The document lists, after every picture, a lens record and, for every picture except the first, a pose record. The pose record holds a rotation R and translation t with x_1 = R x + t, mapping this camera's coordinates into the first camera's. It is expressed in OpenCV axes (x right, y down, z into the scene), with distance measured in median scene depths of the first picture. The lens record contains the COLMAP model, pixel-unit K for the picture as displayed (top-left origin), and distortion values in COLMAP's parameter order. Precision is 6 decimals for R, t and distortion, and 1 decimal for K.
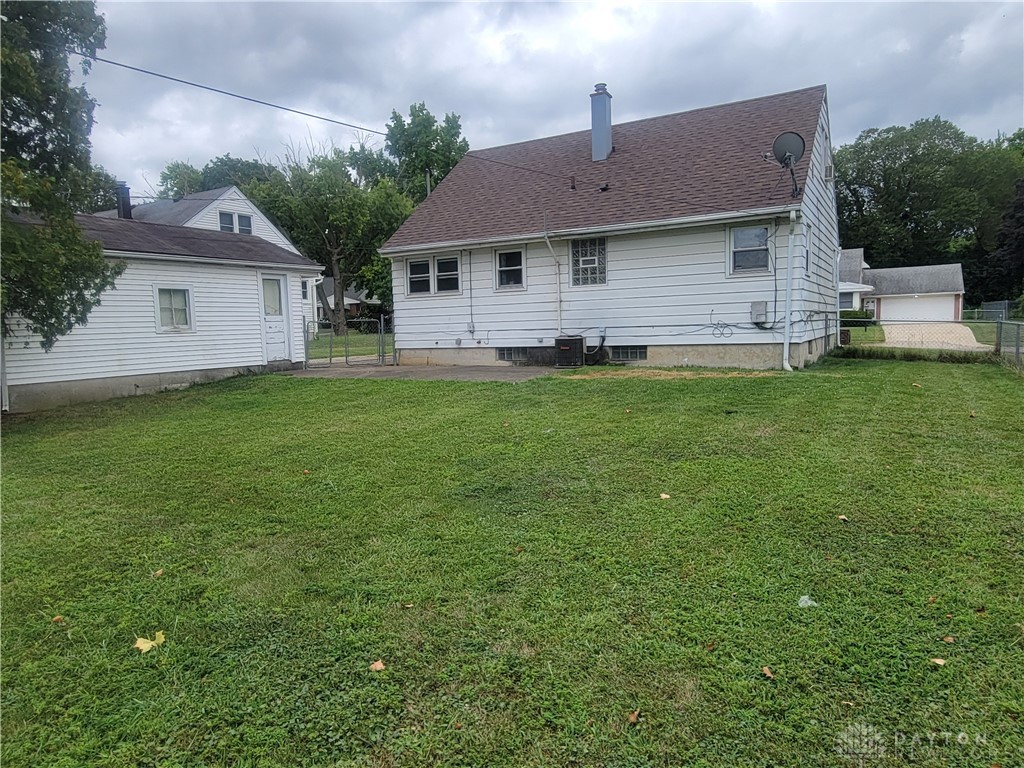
lens RADIAL K [[699.0, 0, 496.4], [0, 699.0, 381.7], [0, 0, 1]] dist [-0.007698, 0.009537]
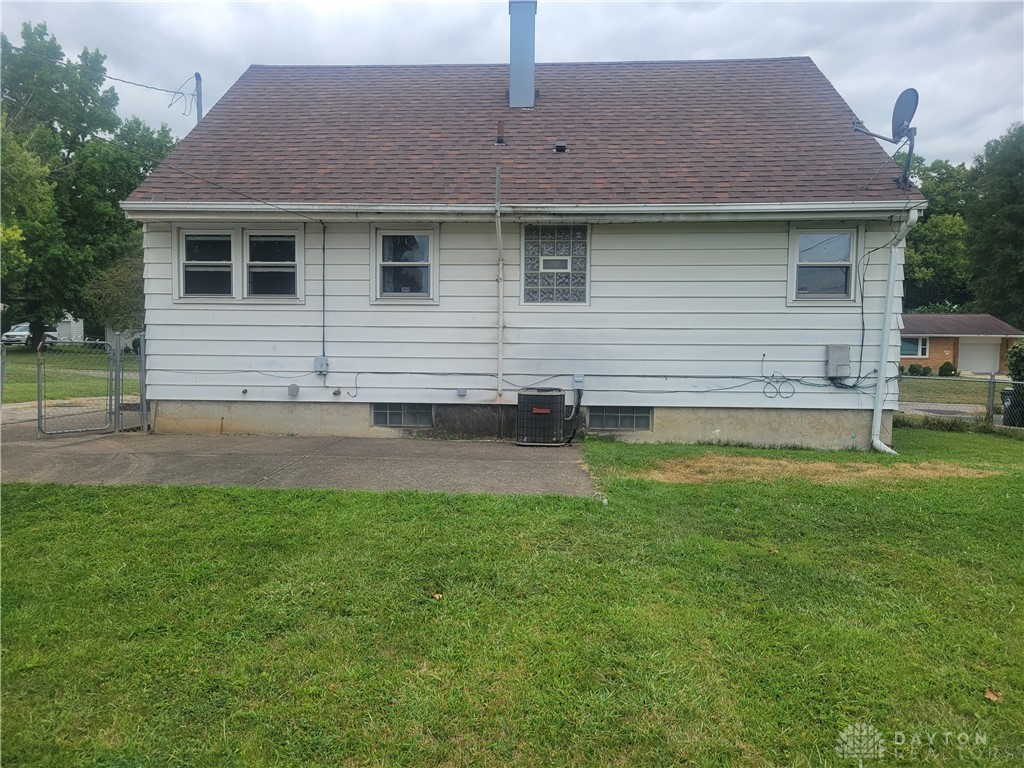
lens RADIAL K [[778.3, 0, 508.3], [0, 778.3, 388.0], [0, 0, 1]] dist [0.038623, -0.007299]
pose [[0.888477, 0.019428, 0.458510, -0.190107], [-0.001711, 0.999237, -0.039024, -0.037626], [-0.458918, 0.033888, 0.887832, 0.403950]]
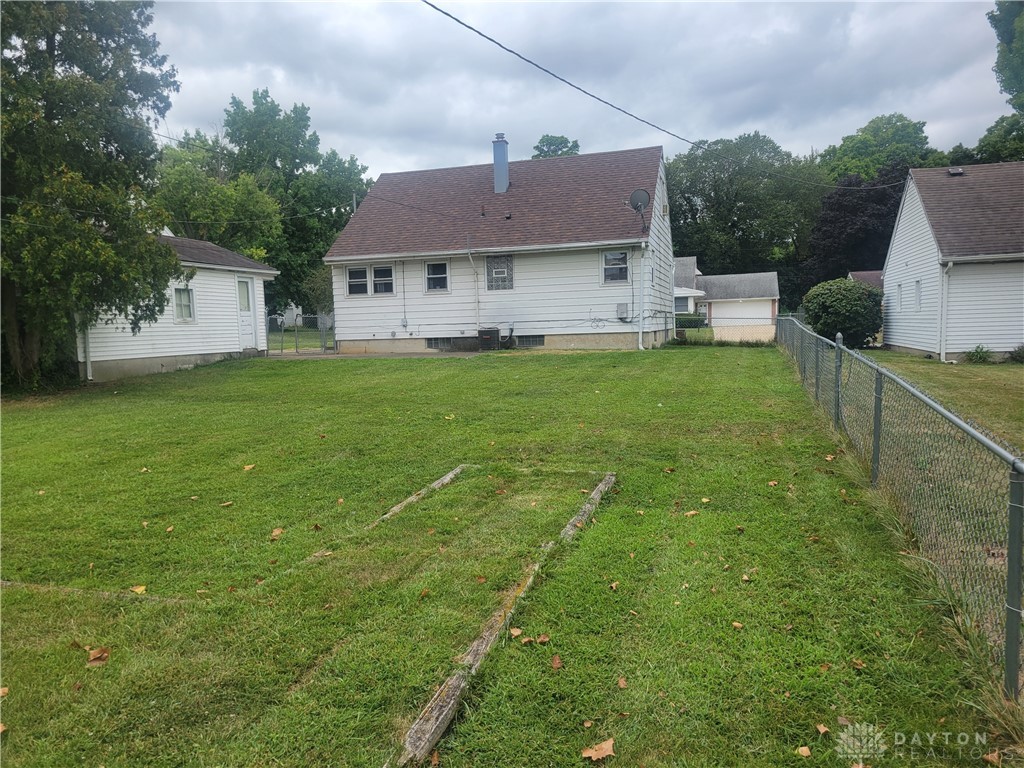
lens RADIAL K [[778.3, 0, 510.2], [0, 778.3, 390.6], [0, 0, 1]] dist [0.038623, -0.007299]
pose [[0.970446, -0.018112, 0.240638, -0.195691], [0.018917, 0.999821, -0.001035, 0.051090], [-0.240576, 0.005557, 0.970614, -0.414206]]
